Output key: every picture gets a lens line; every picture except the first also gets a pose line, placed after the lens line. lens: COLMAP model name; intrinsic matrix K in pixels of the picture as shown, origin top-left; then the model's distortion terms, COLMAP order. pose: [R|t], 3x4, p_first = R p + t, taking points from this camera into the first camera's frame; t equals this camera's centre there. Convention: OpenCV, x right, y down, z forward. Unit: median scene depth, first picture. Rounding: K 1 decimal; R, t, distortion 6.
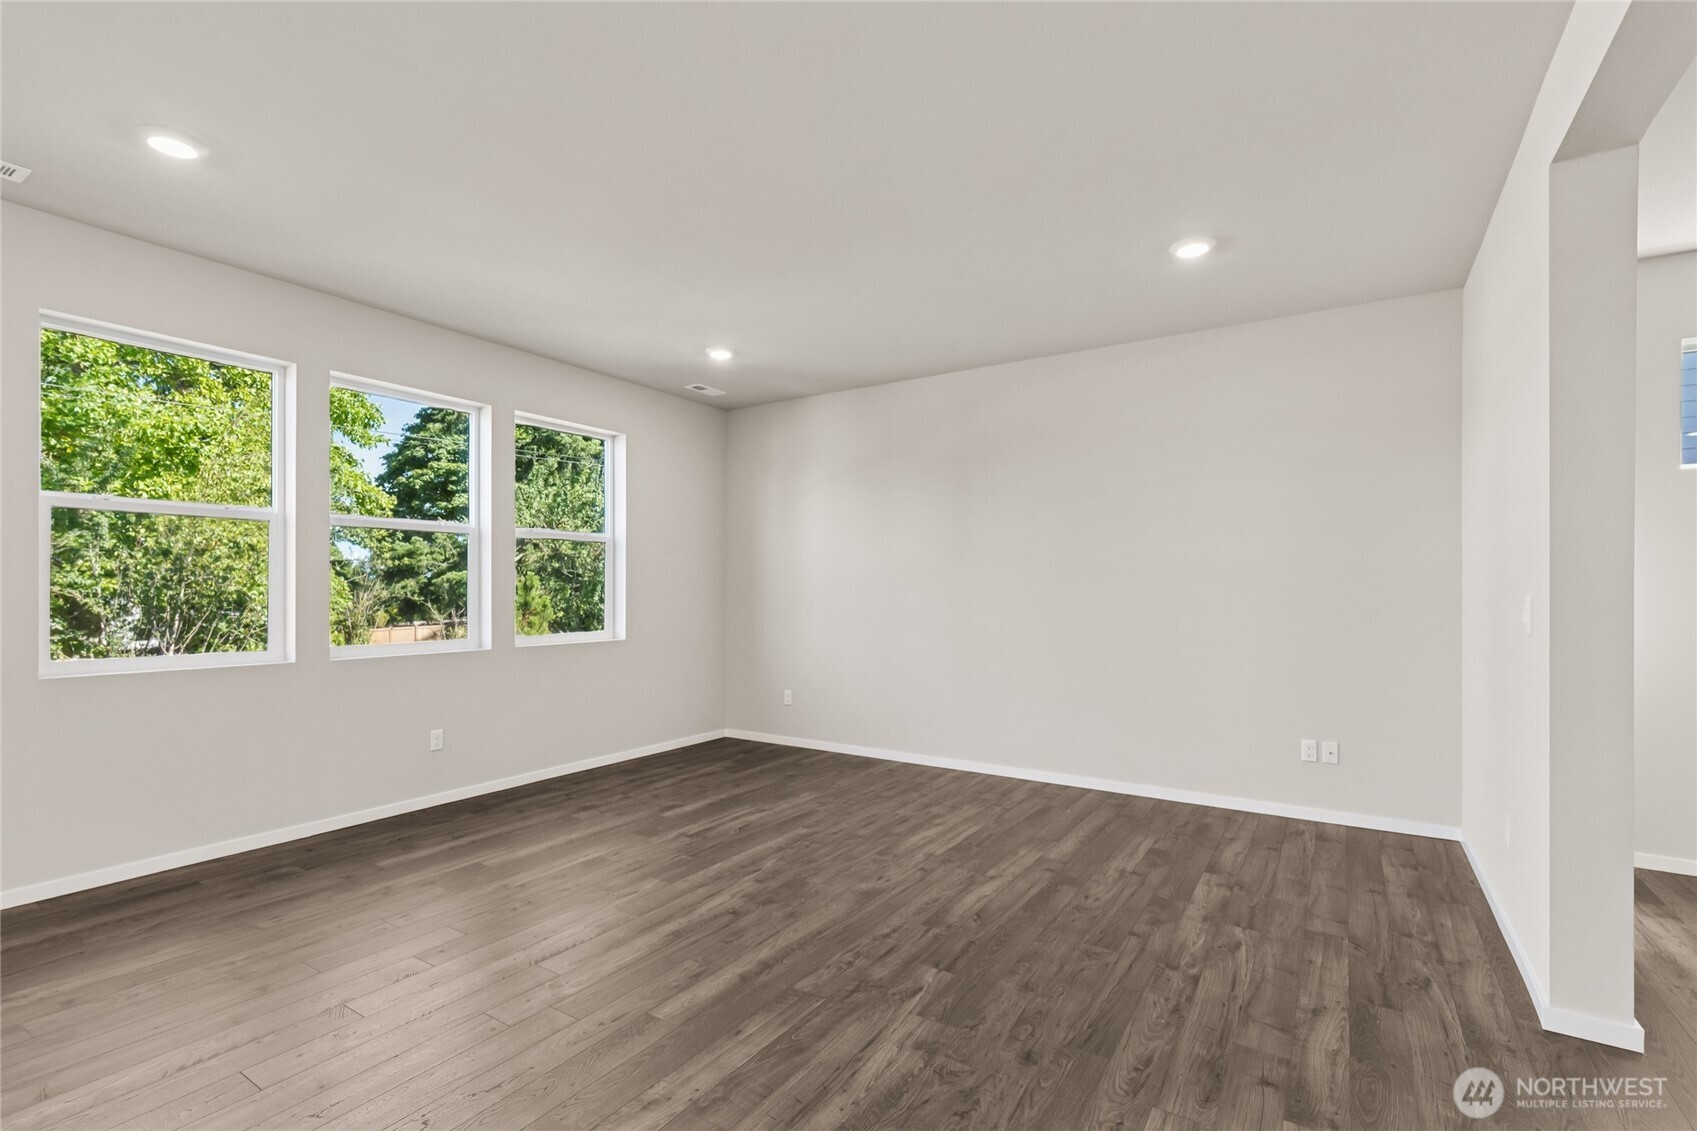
lens RADIAL K [[756.6, 0, 859.0], [0, 756.6, 588.9], [0, 0, 1]] dist [-0.000739, -0.000077]
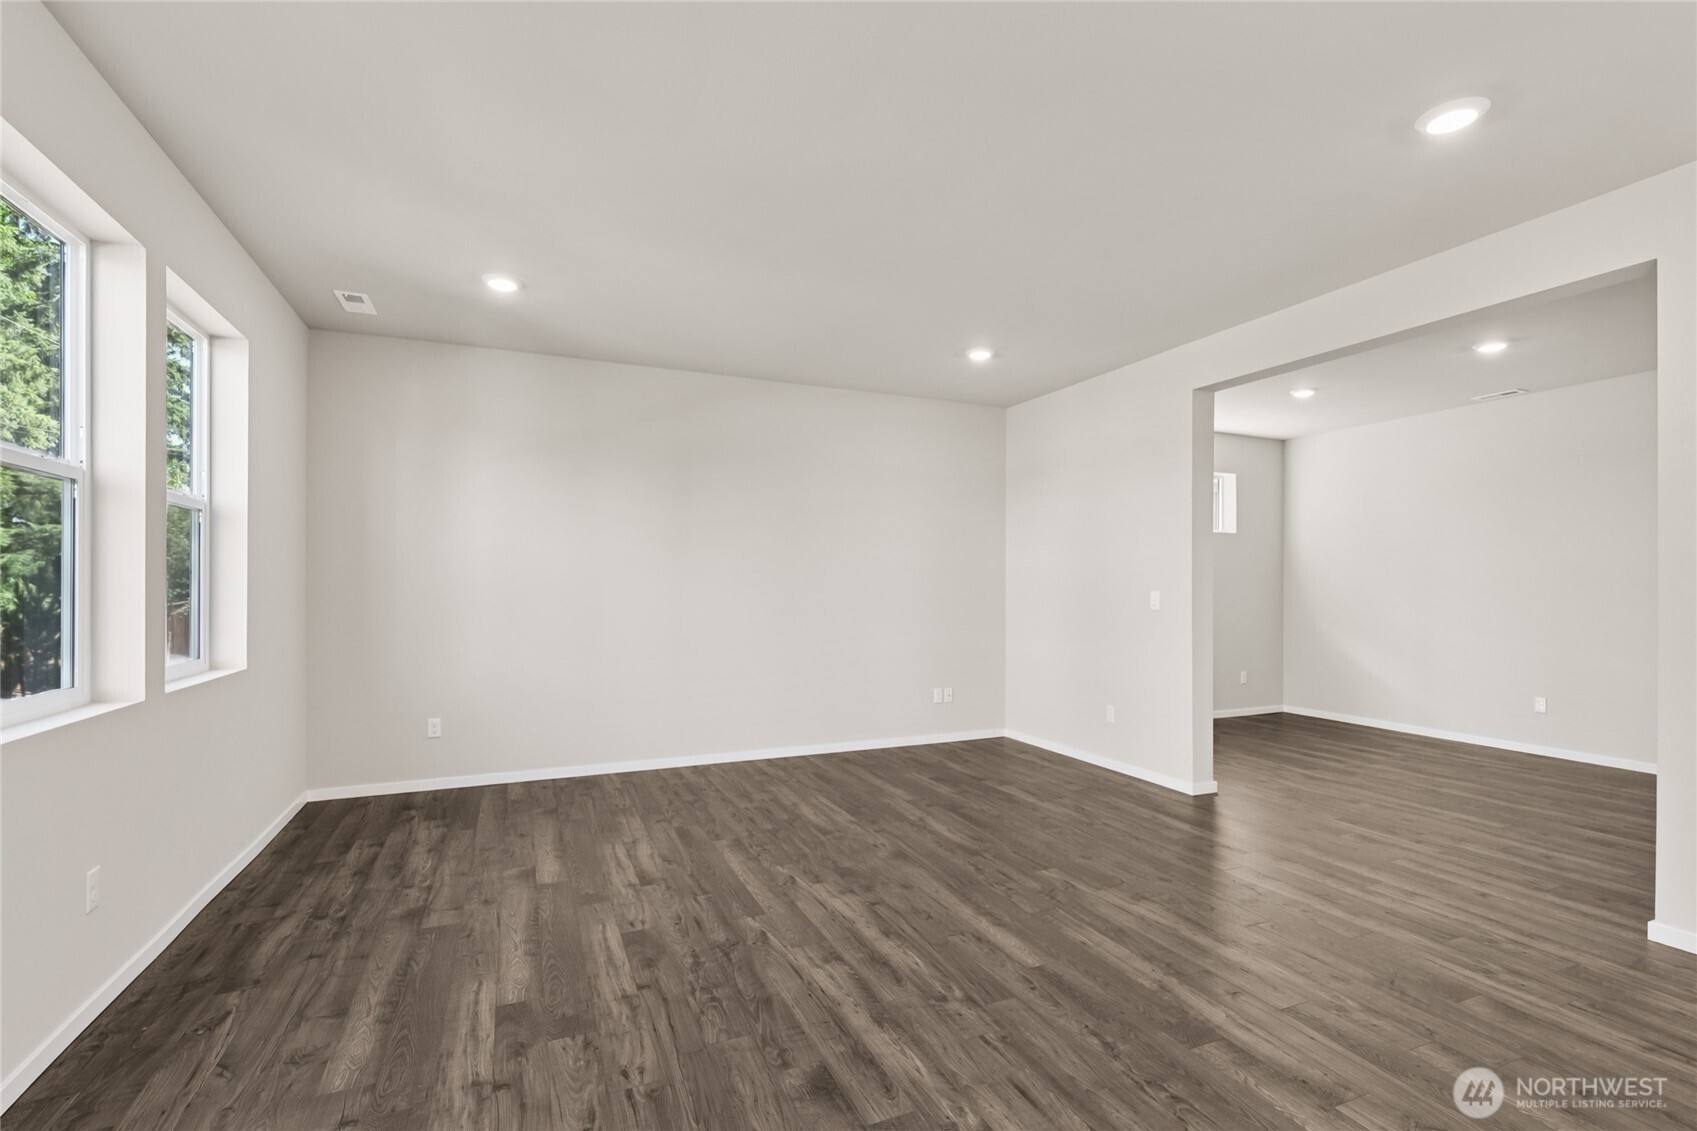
lens RADIAL K [[768.9, 0, 841.0], [0, 768.9, 587.2], [0, 0, 1]] dist [-0.002896, -0.000788]
pose [[0.568418, -0.006723, 0.822712, -0.779729], [0.002716, 0.999976, 0.006296, -0.004746], [-0.822735, -0.001344, 0.568423, 0.334575]]
